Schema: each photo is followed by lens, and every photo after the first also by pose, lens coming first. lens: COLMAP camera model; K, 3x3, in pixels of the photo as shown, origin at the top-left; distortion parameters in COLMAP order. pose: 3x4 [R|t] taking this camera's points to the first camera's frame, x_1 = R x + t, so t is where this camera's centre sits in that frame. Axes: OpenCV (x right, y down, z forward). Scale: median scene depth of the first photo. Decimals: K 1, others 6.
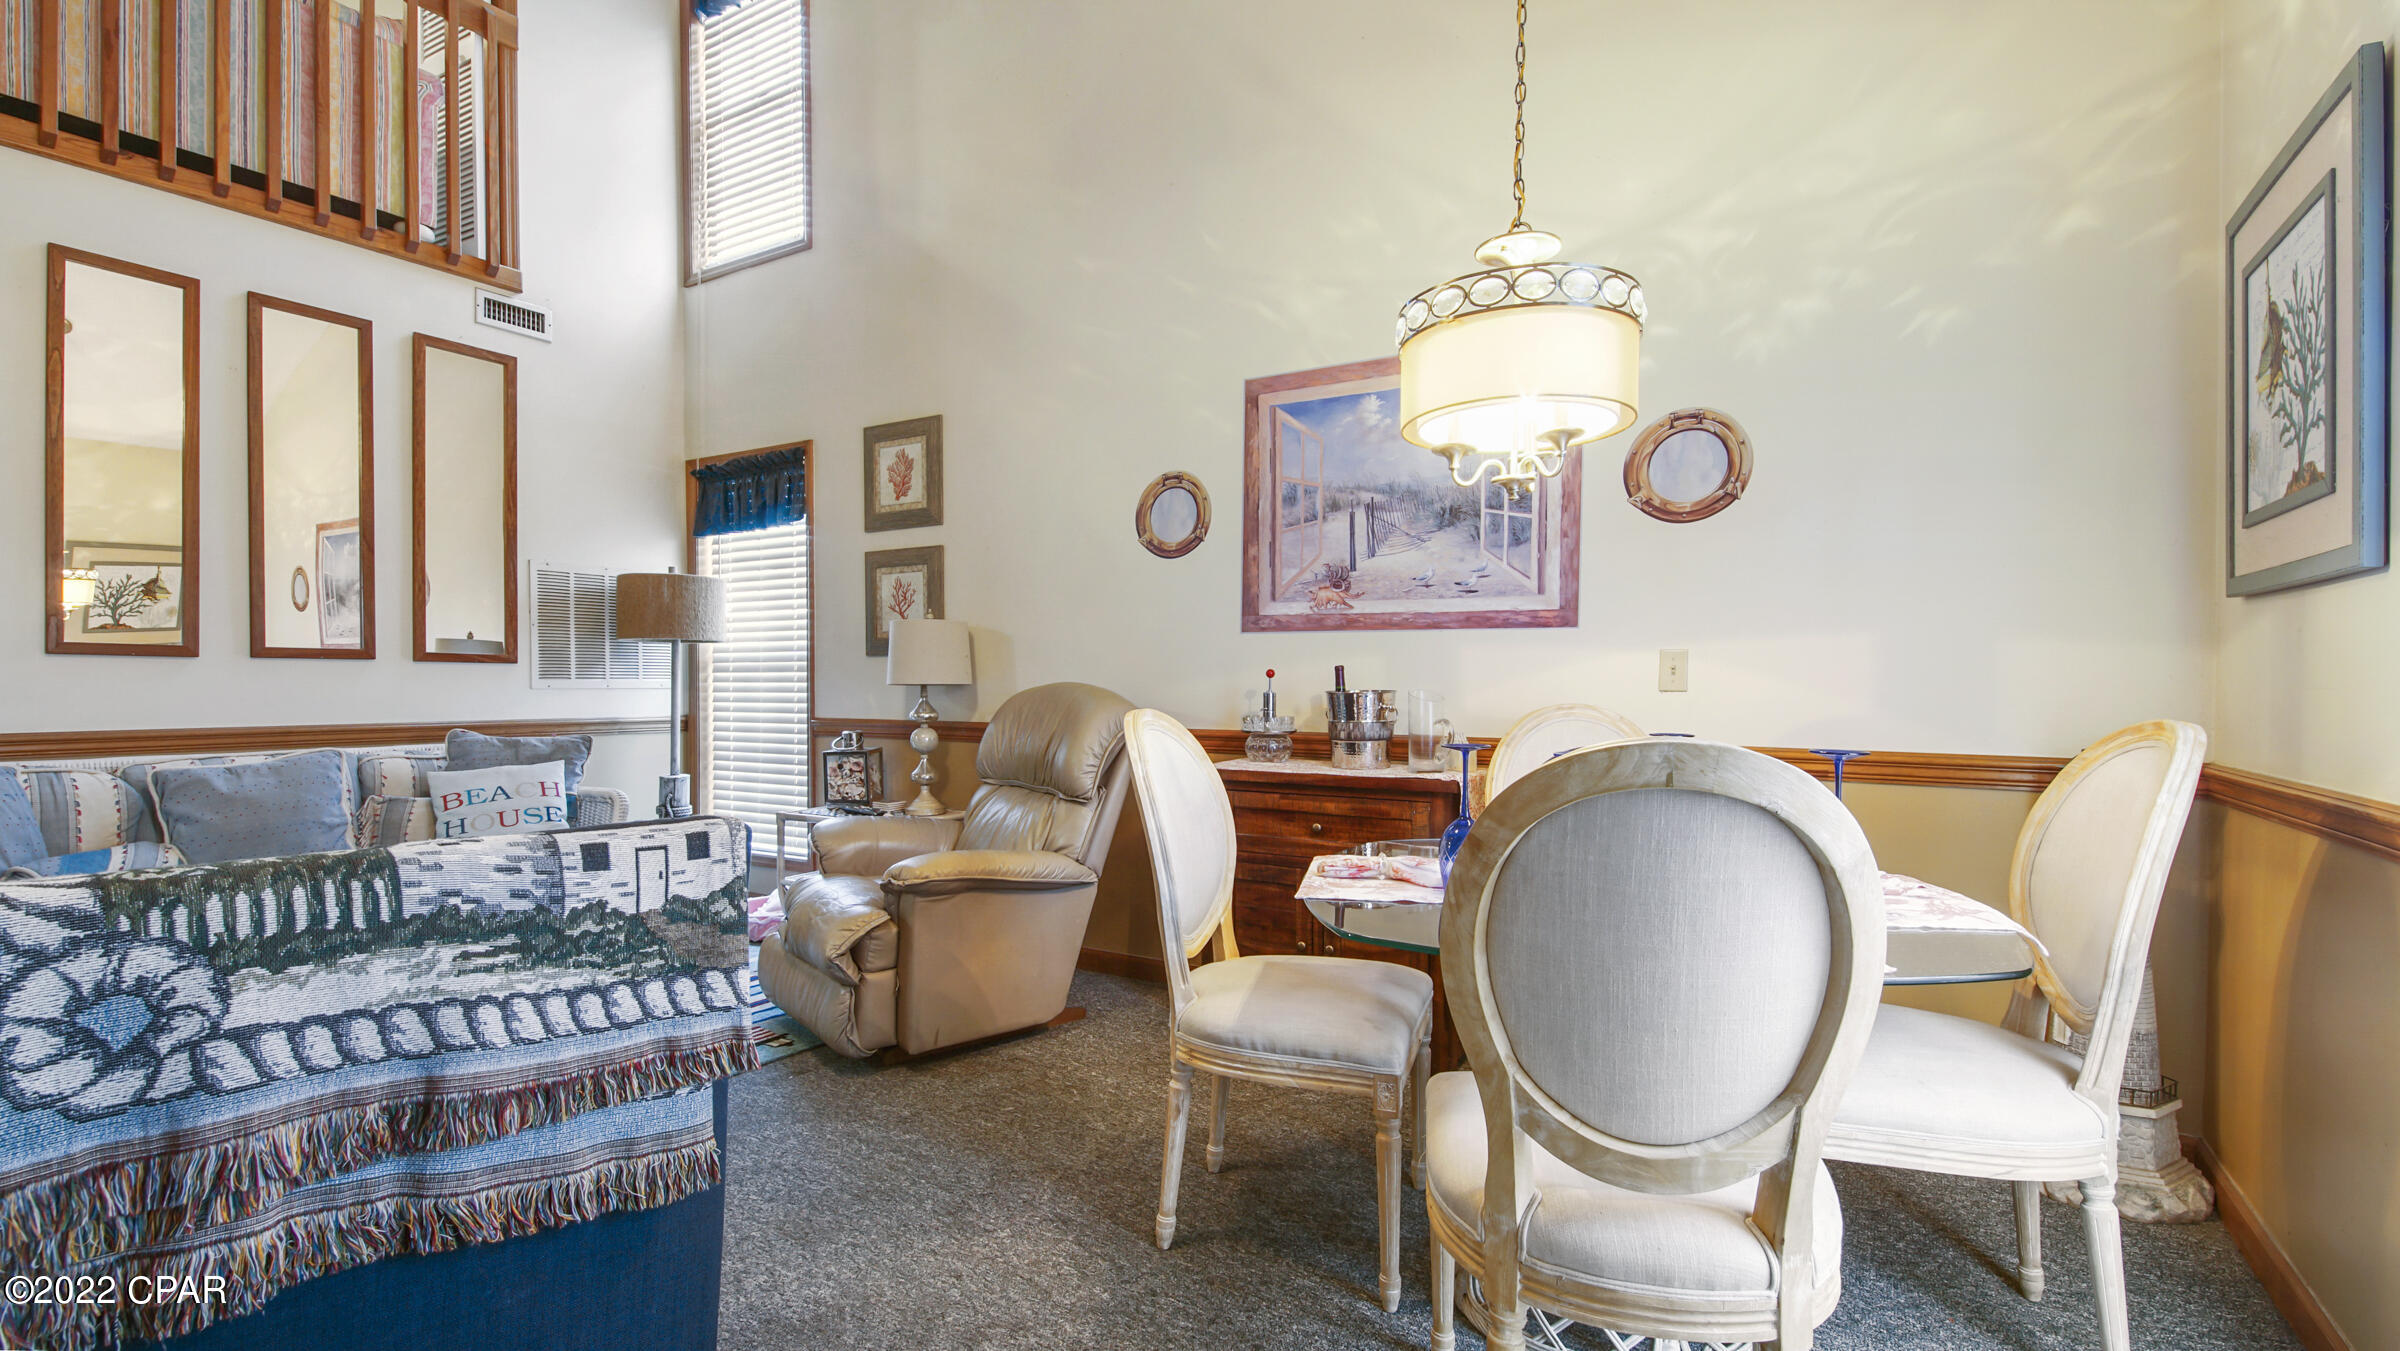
lens RADIAL K [[1084.0, 0, 1192.3], [0, 1084.0, 696.1], [0, 0, 1]] dist [0.034838, -0.019696]
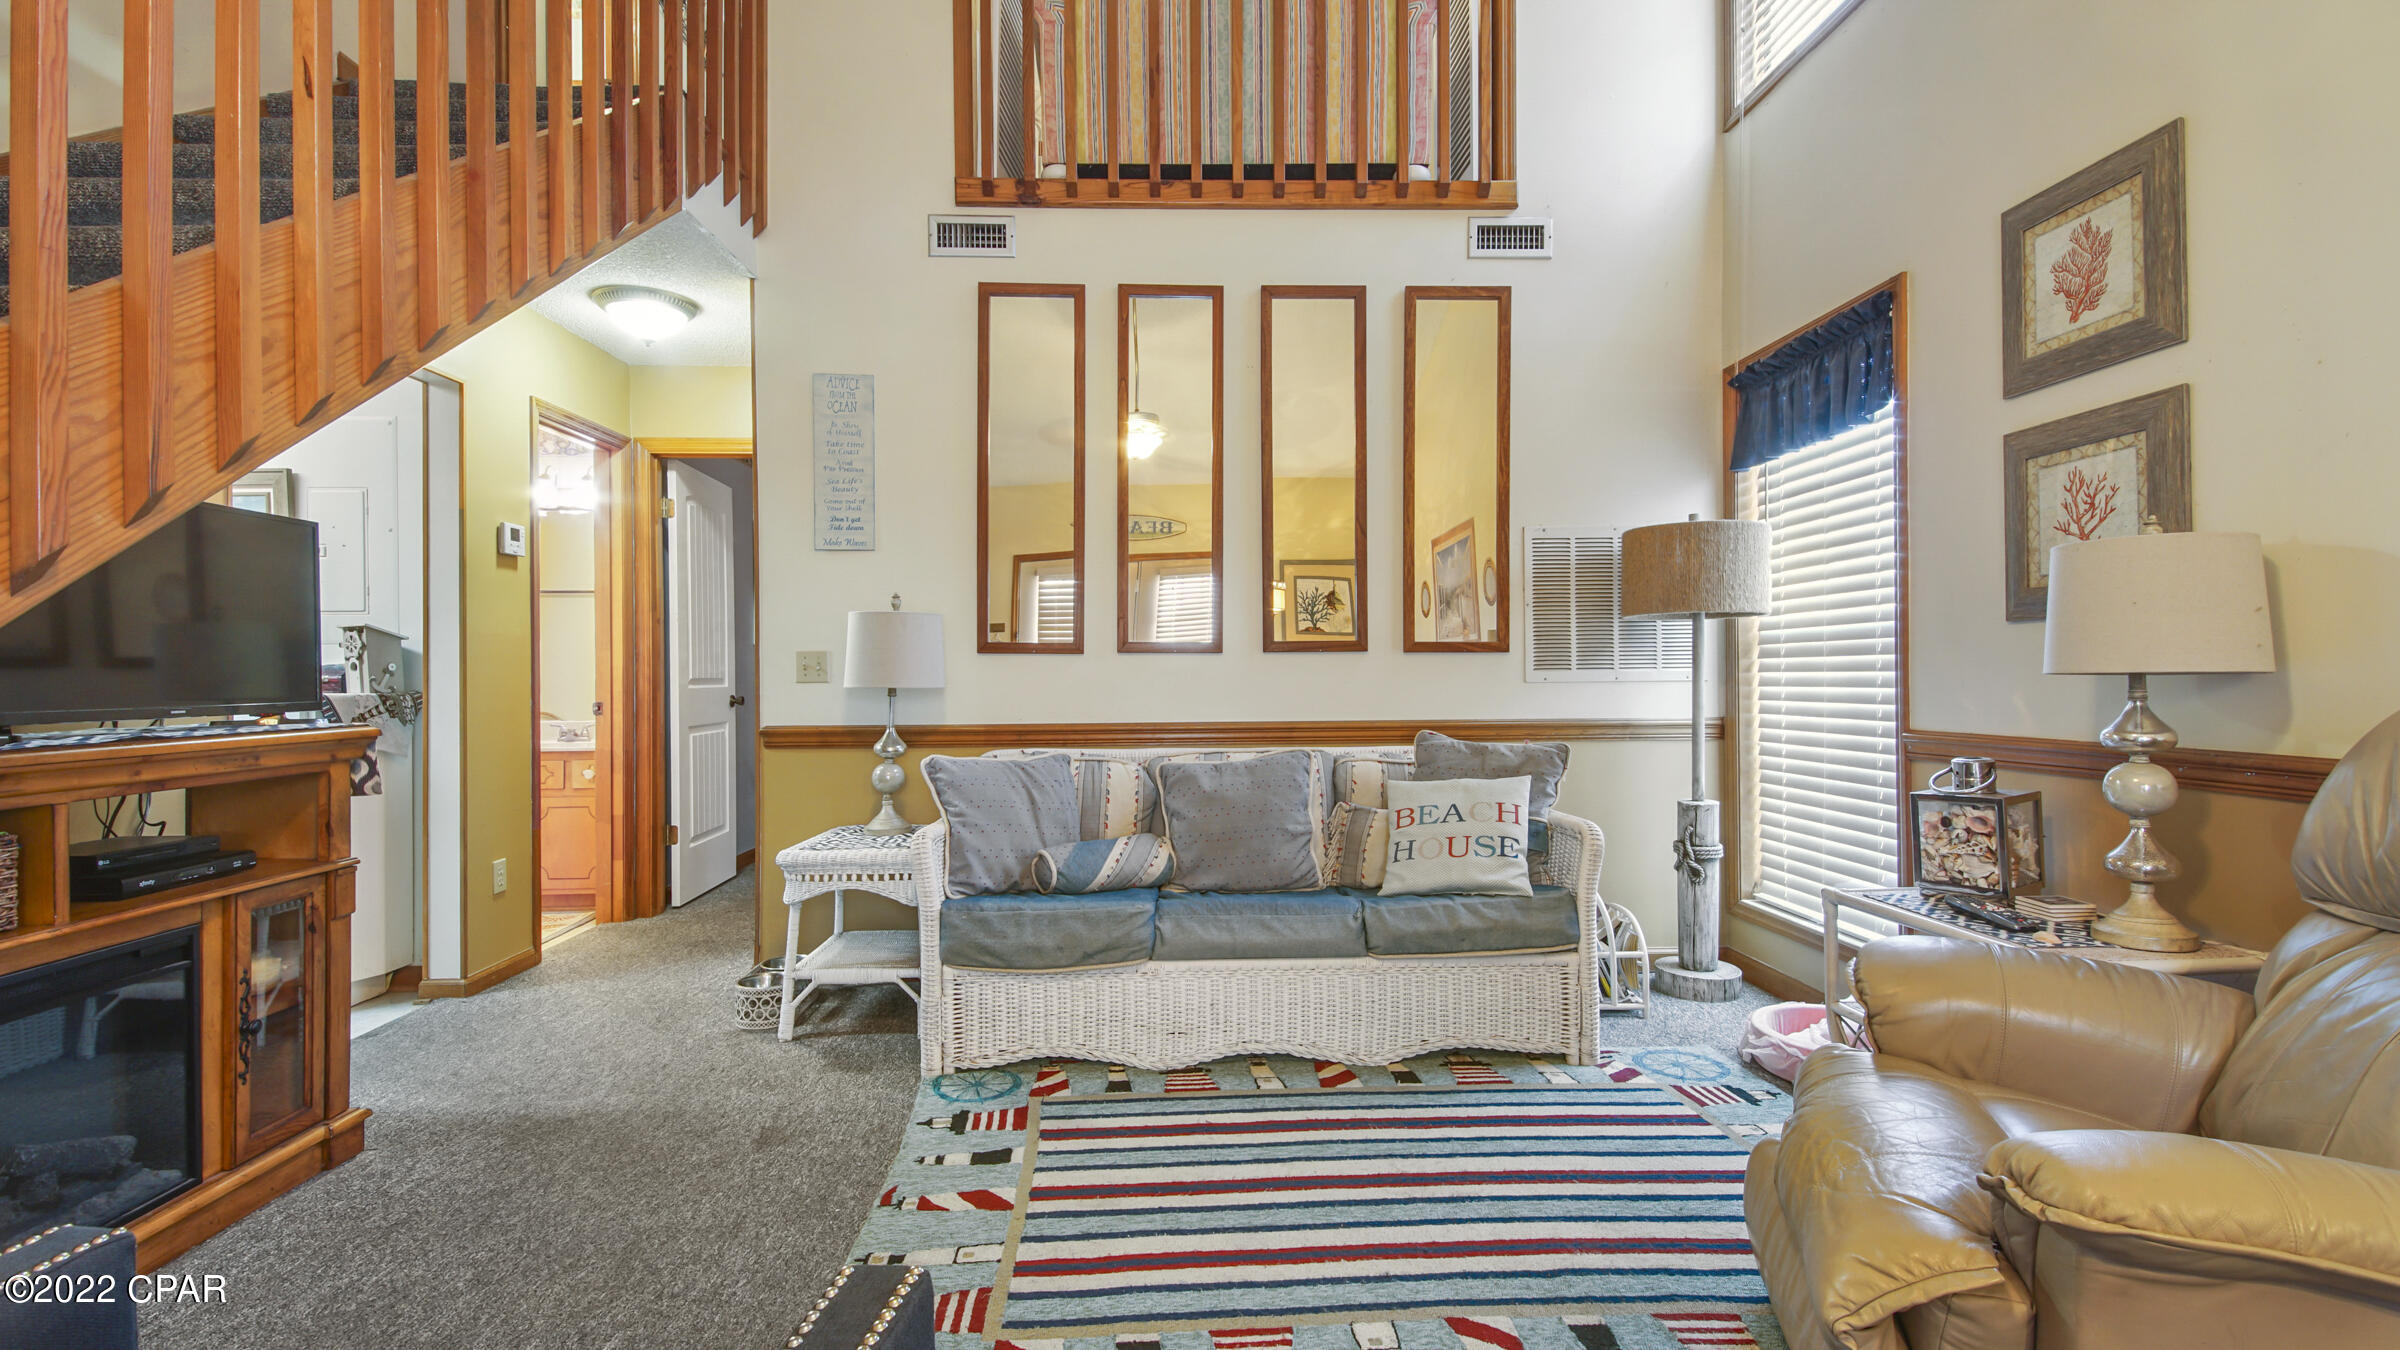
lens RADIAL K [[1062.9, 0, 1200.0], [0, 1062.9, 675.0], [0, 0, 1]] dist [0.038025, -0.023345]
pose [[0.562283, -0.007246, -0.826913, -0.083774], [-0.000282, 0.999960, -0.008954, -0.005348], [0.826945, 0.005268, 0.562259, 0.381404]]
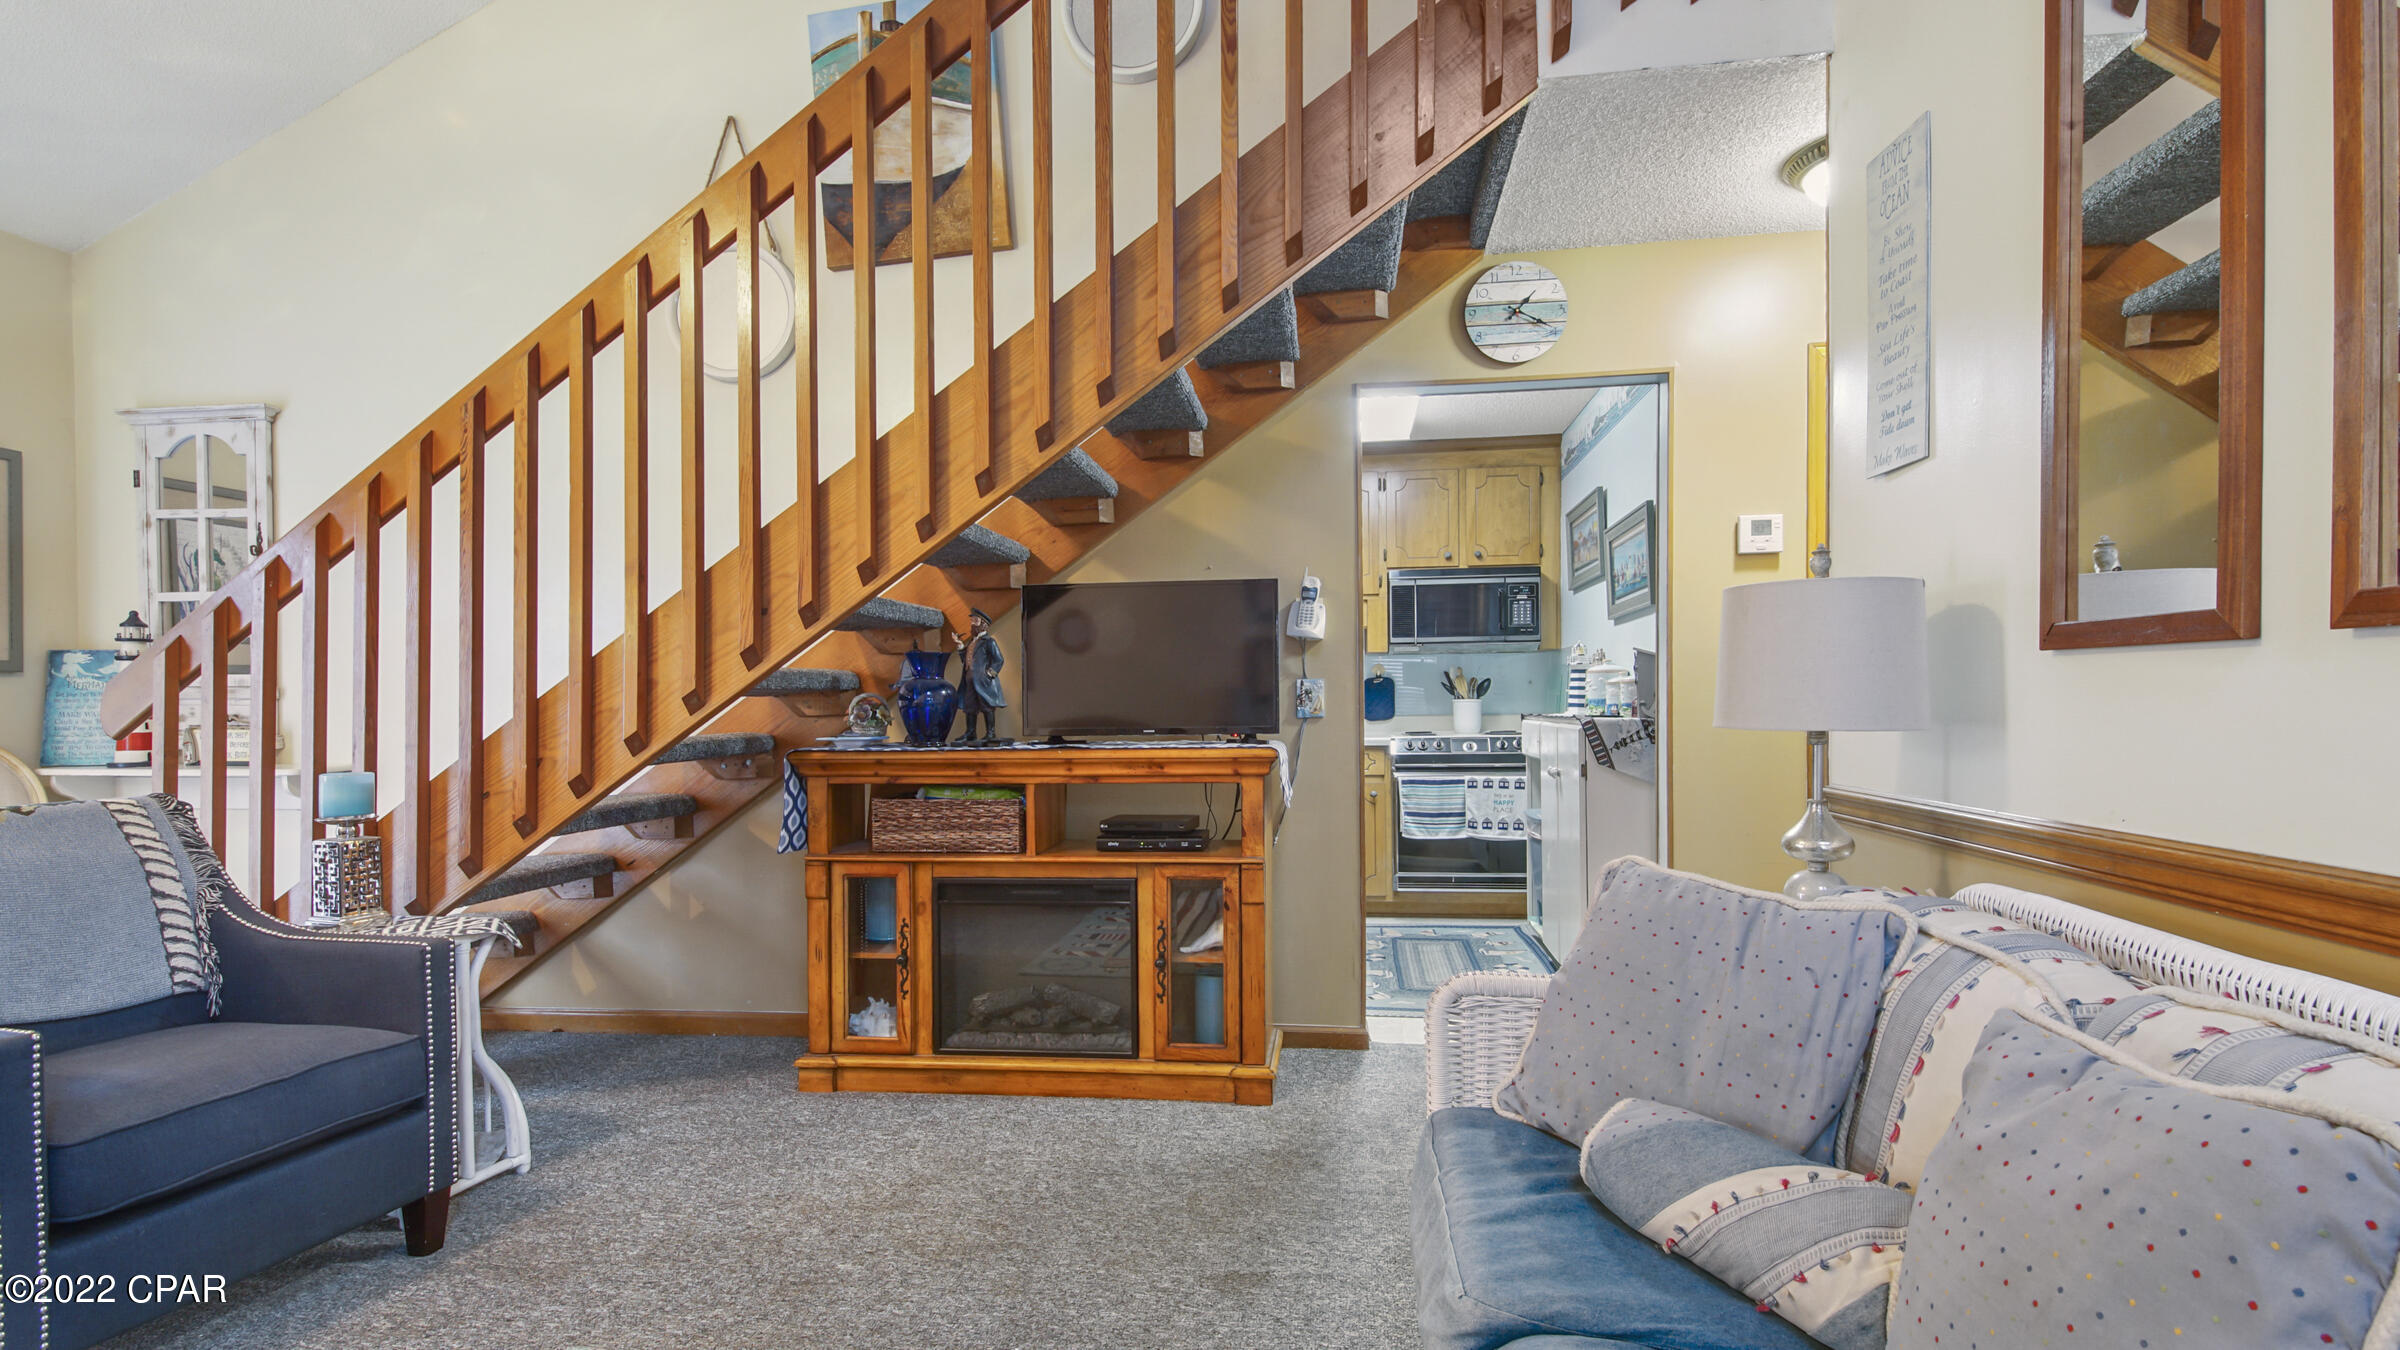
lens RADIAL K [[1084.0, 0, 1192.3], [0, 1084.0, 695.6], [0, 0, 1]] dist [0.034838, -0.019696]
pose [[-0.903119, -0.000742, -0.429391, -0.483376], [0.000165, 0.999998, -0.002075, -0.015910], [0.429391, -0.001945, -0.903117, 0.958202]]
